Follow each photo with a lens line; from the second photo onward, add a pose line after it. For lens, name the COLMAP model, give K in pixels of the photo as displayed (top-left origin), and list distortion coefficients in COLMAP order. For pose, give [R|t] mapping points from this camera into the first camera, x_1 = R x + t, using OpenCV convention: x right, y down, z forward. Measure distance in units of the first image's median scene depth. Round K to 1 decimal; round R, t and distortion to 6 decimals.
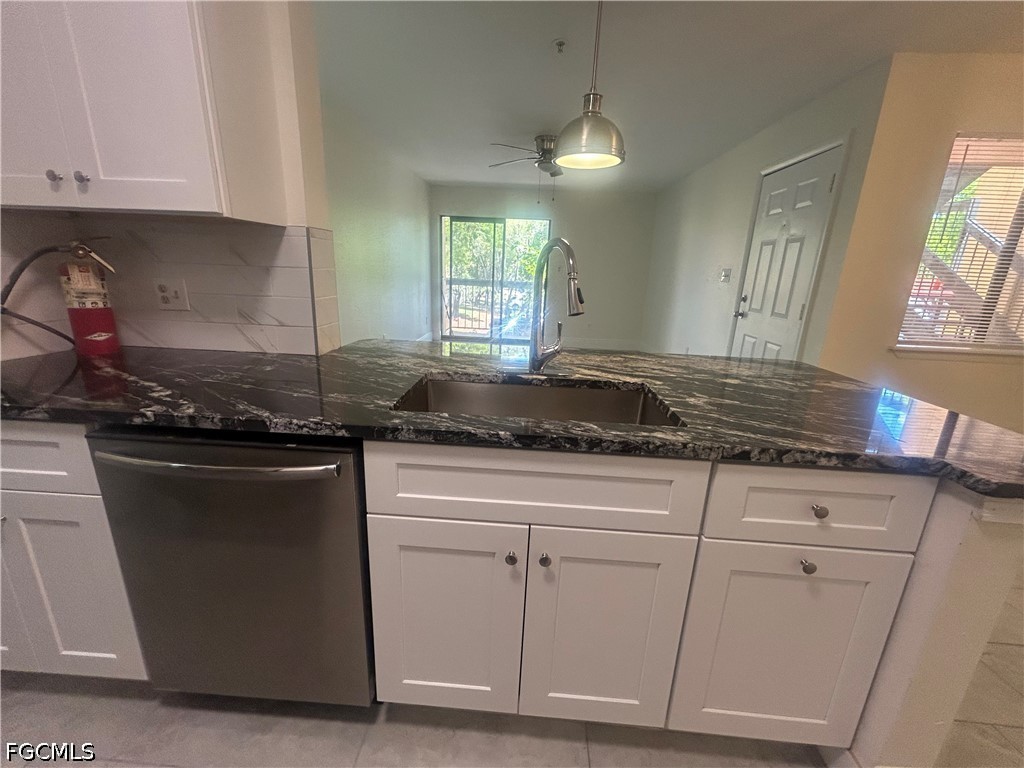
lens RADIAL K [[415.1, 0, 513.0], [0, 415.1, 386.0], [0, 0, 1]] dist [-0.004147, -0.000104]
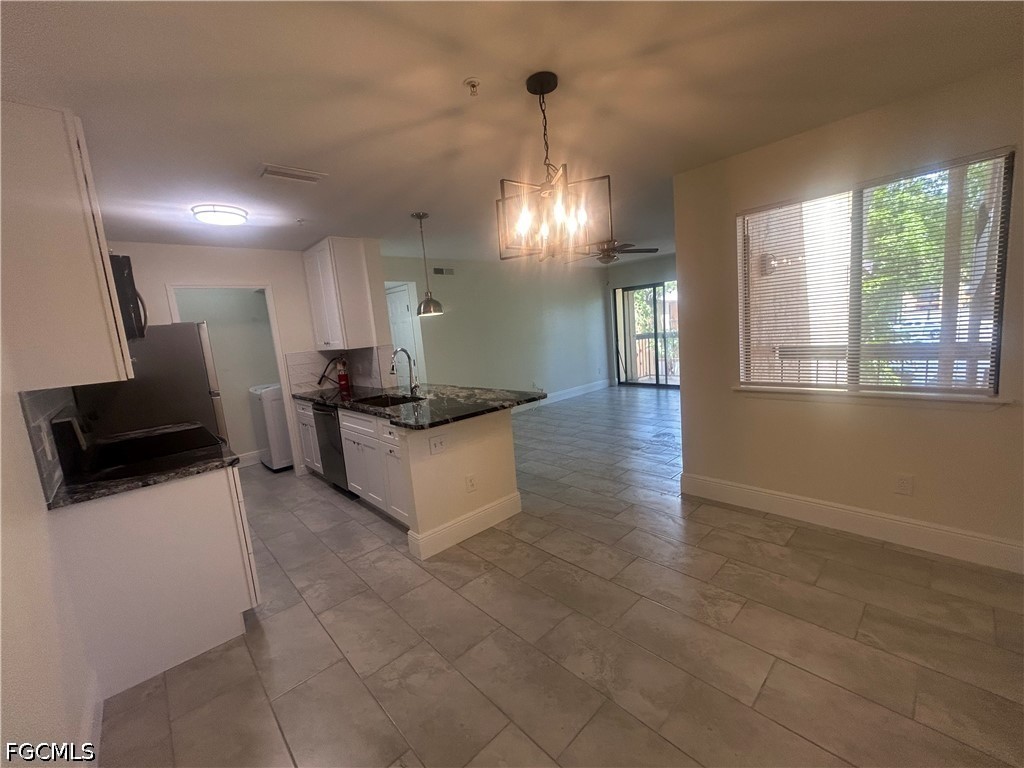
lens RADIAL K [[415.1, 0, 515.8], [0, 415.1, 384.5], [0, 0, 1]] dist [-0.004147, -0.000104]
pose [[0.717355, -0.014158, -0.696564, 2.462967], [-0.071584, 0.993005, -0.093903, 0.116996], [0.693021, 0.117225, 0.711323, -0.441167]]
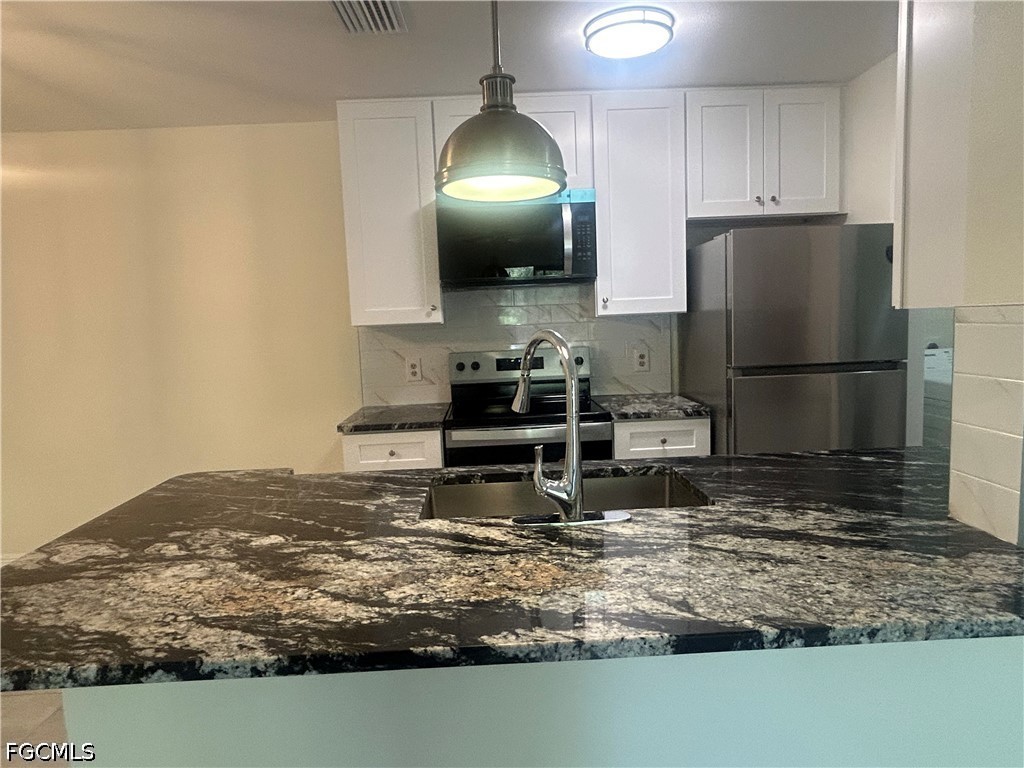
lens RADIAL K [[623.2, 0, 512.5], [0, 623.2, 383.4], [0, 0, 1]] dist [0.010527, 0.000797]
pose [[-0.996156, 0.008226, -0.087210, 0.193798], [-0.024740, 0.928630, 0.370182, -0.496070], [0.084031, 0.370917, -0.924856, 1.509752]]
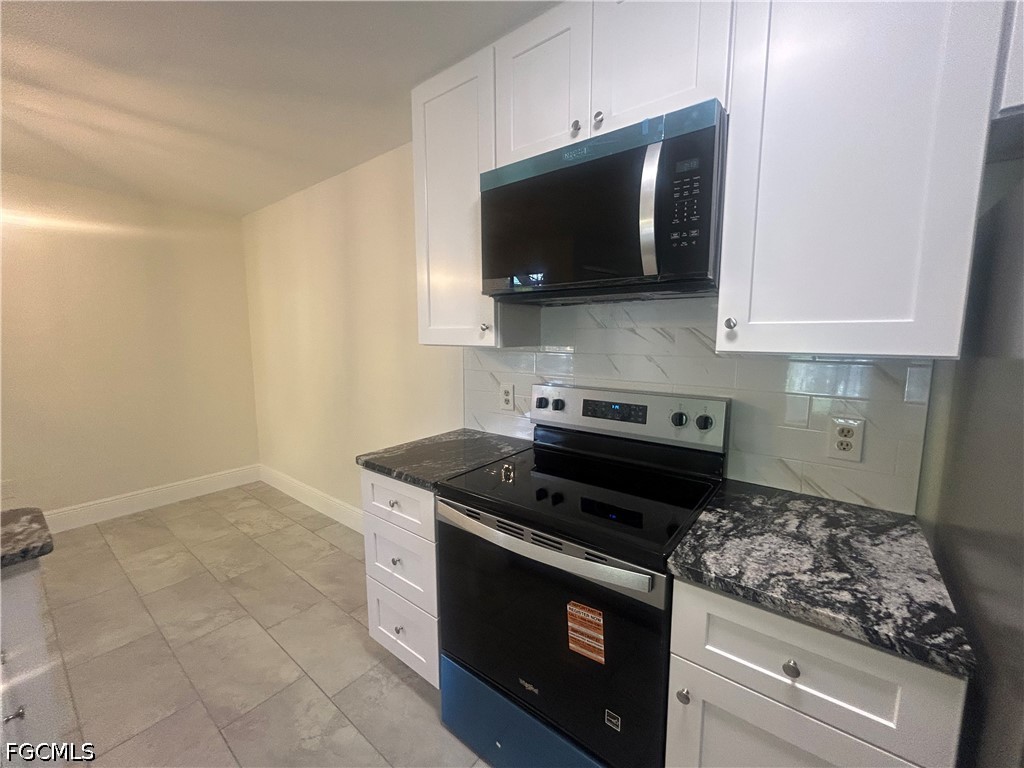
lens RADIAL K [[415.1, 0, 510.0], [0, 415.1, 382.2], [0, 0, 1]] dist [-0.004147, -0.000104]
pose [[-0.814172, -0.109100, 0.570281, -0.301433], [0.129676, 0.923212, 0.361752, -0.256738], [-0.565957, 0.368480, -0.737506, 0.503166]]
